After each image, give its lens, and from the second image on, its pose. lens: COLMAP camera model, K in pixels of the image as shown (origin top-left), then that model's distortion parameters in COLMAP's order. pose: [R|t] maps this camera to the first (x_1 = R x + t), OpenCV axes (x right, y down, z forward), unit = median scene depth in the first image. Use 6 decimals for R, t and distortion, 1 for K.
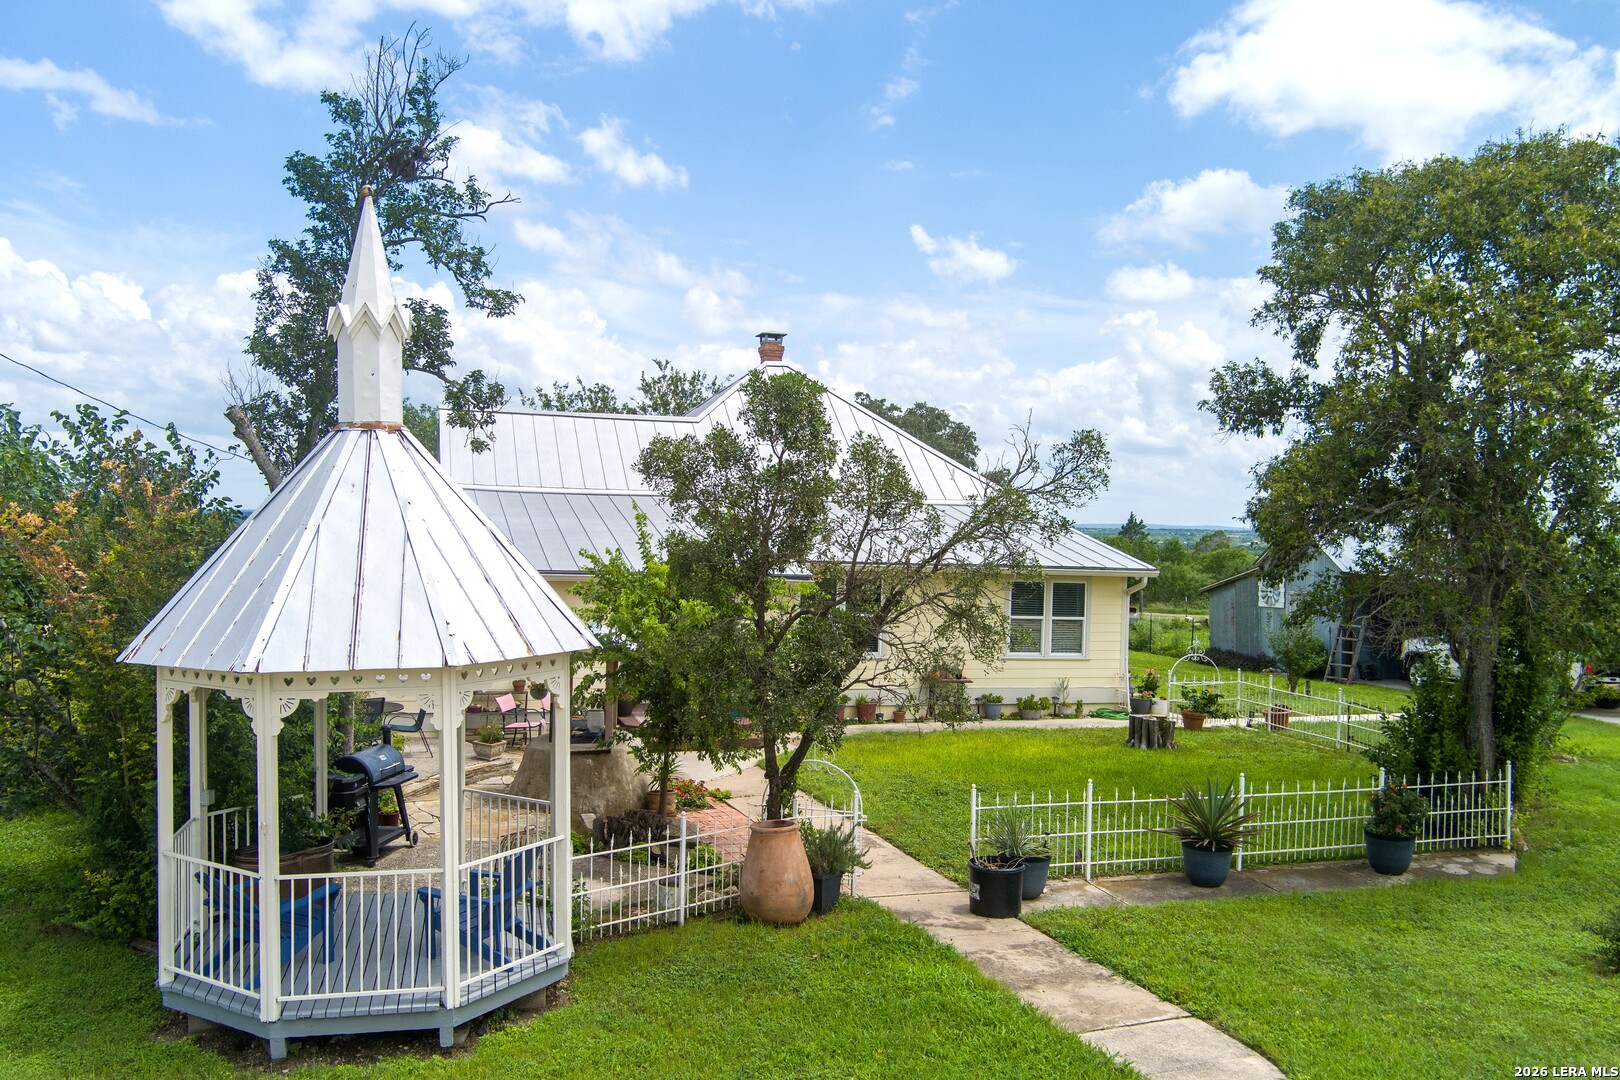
lens RADIAL K [[1322.4, 0, 805.0], [0, 1322.4, 543.4], [0, 0, 1]] dist [-0.006711, 0.016545]
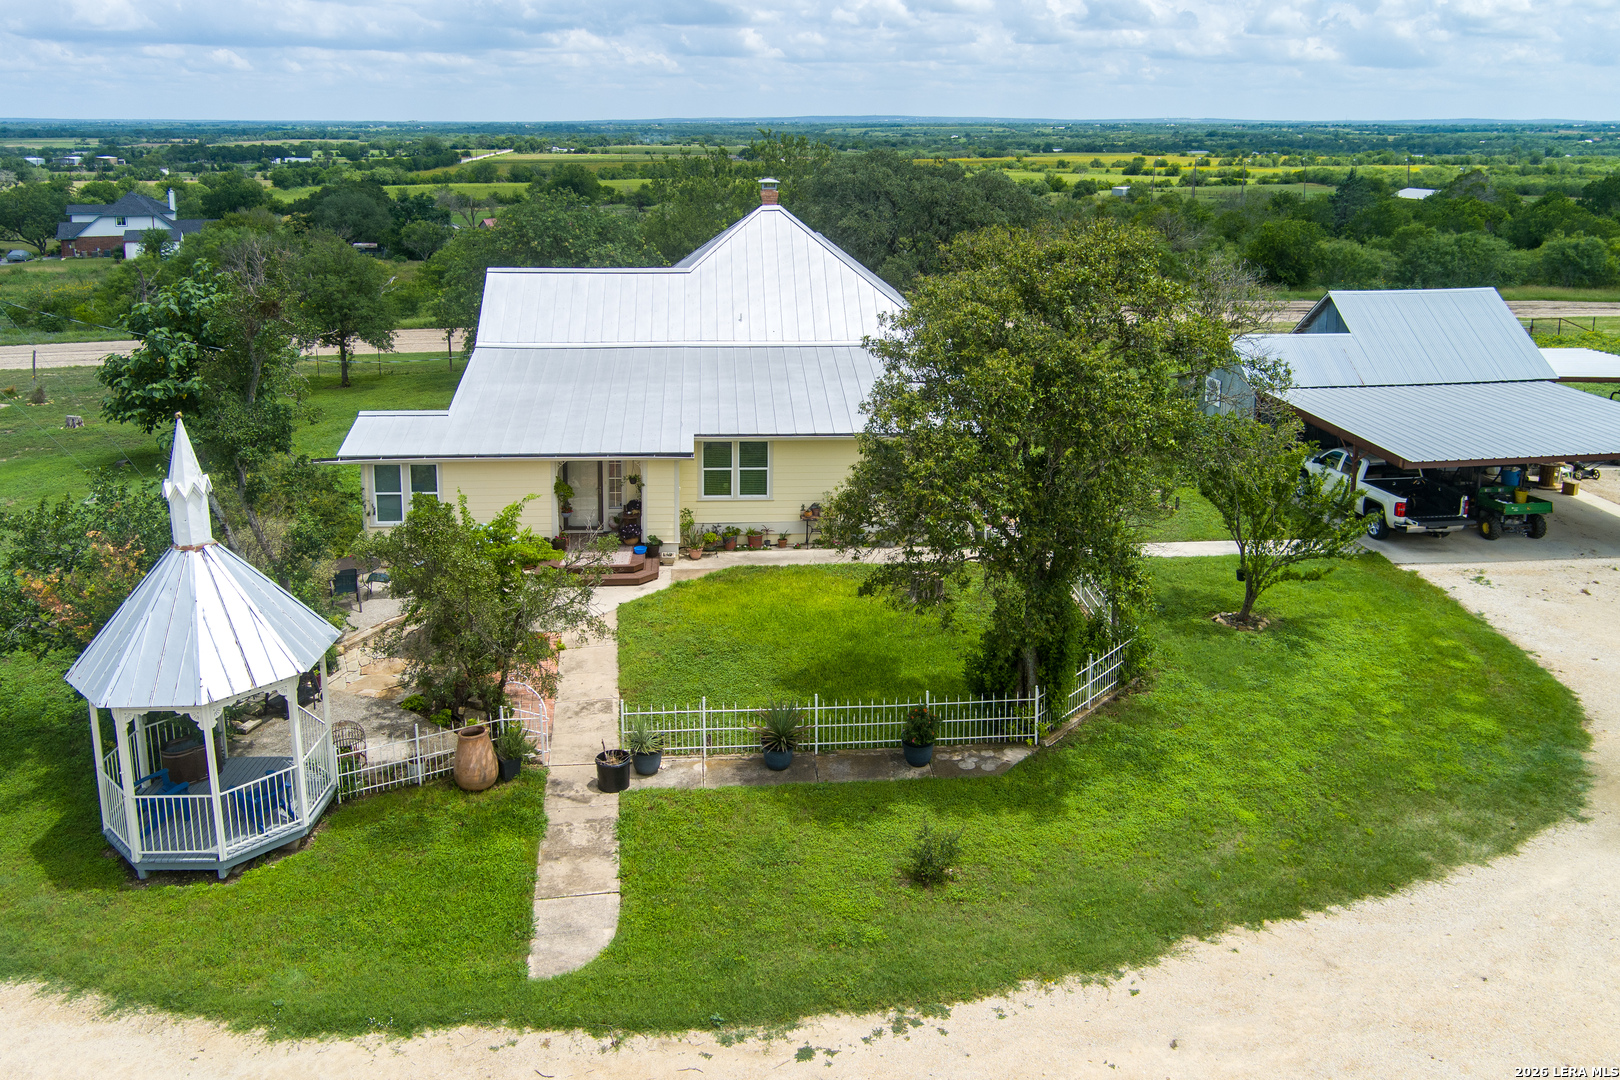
lens RADIAL K [[1322.4, 0, 809.1], [0, 1322.4, 339.8], [0, 0, 1]] dist [-0.006711, 0.016545]
pose [[0.974175, 0.016333, -0.225203, 0.693777], [0.019810, 0.987352, 0.157302, -0.484424], [0.224924, -0.157701, 0.961530, -0.397410]]
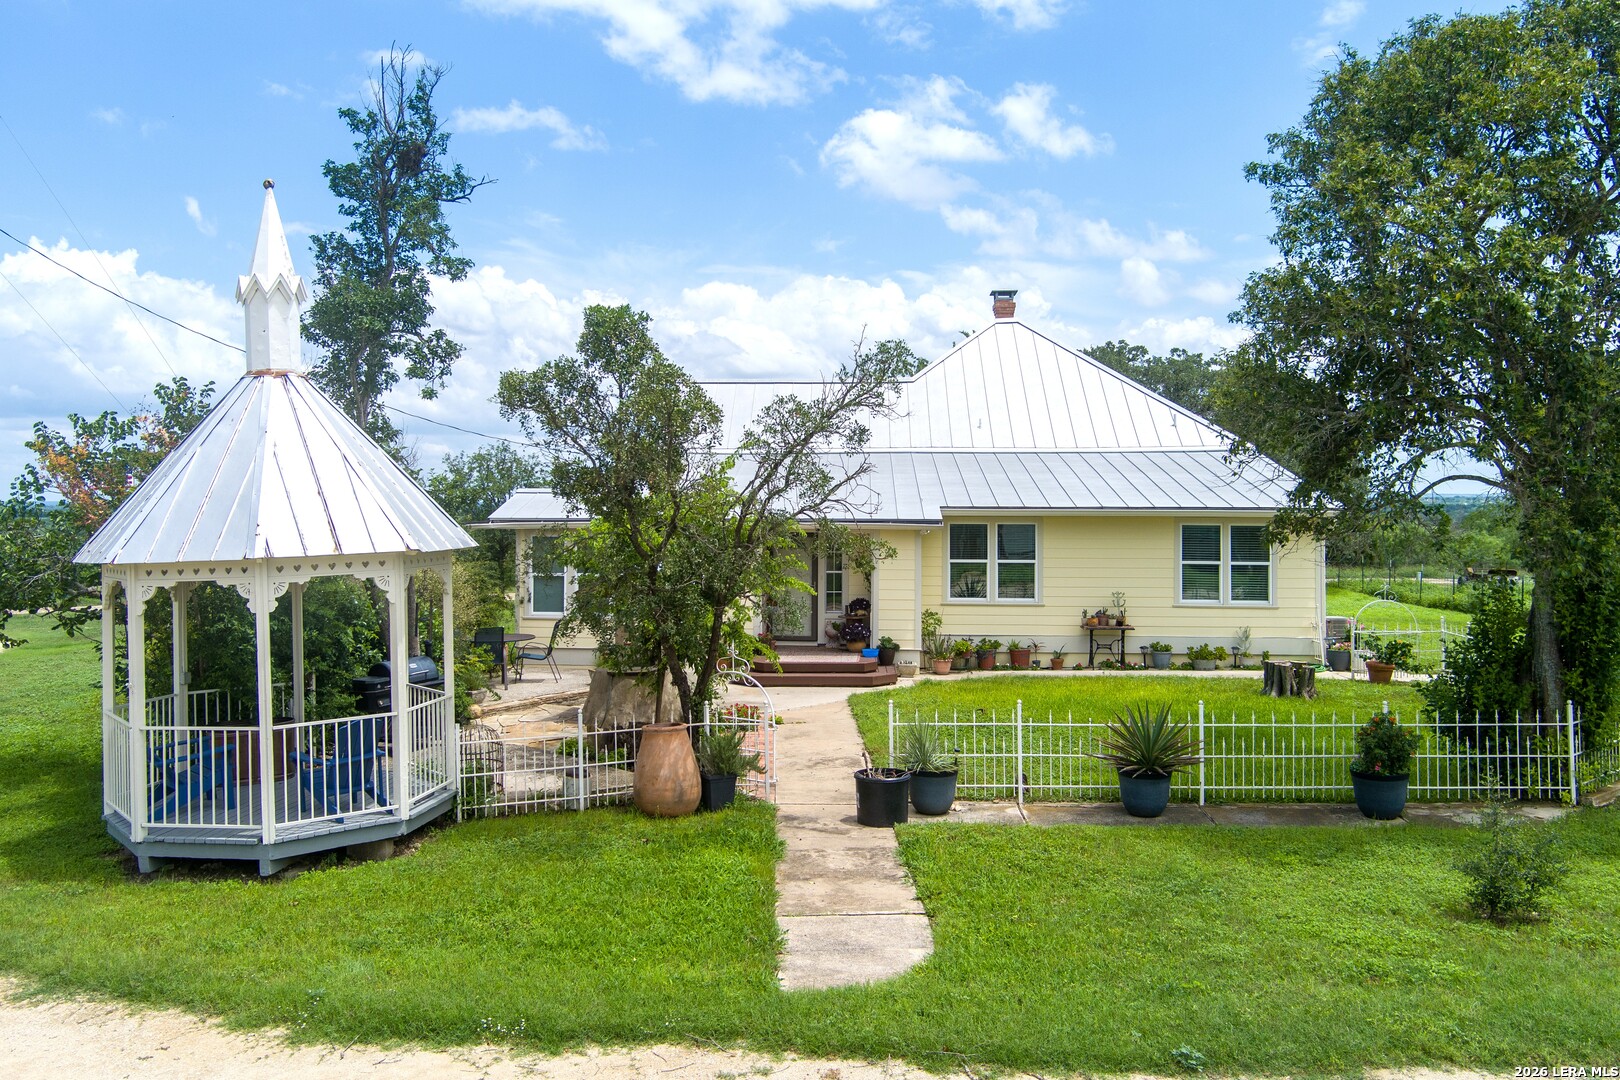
lens RADIAL K [[1322.4, 0, 782.9], [0, 1322.4, 488.1], [0, 0, 1]] dist [-0.006711, 0.016545]
pose [[0.935141, -0.031207, -0.352900, 0.414011], [0.020903, 0.999238, -0.032973, 0.051515], [0.353660, 0.023458, 0.935080, 0.018716]]
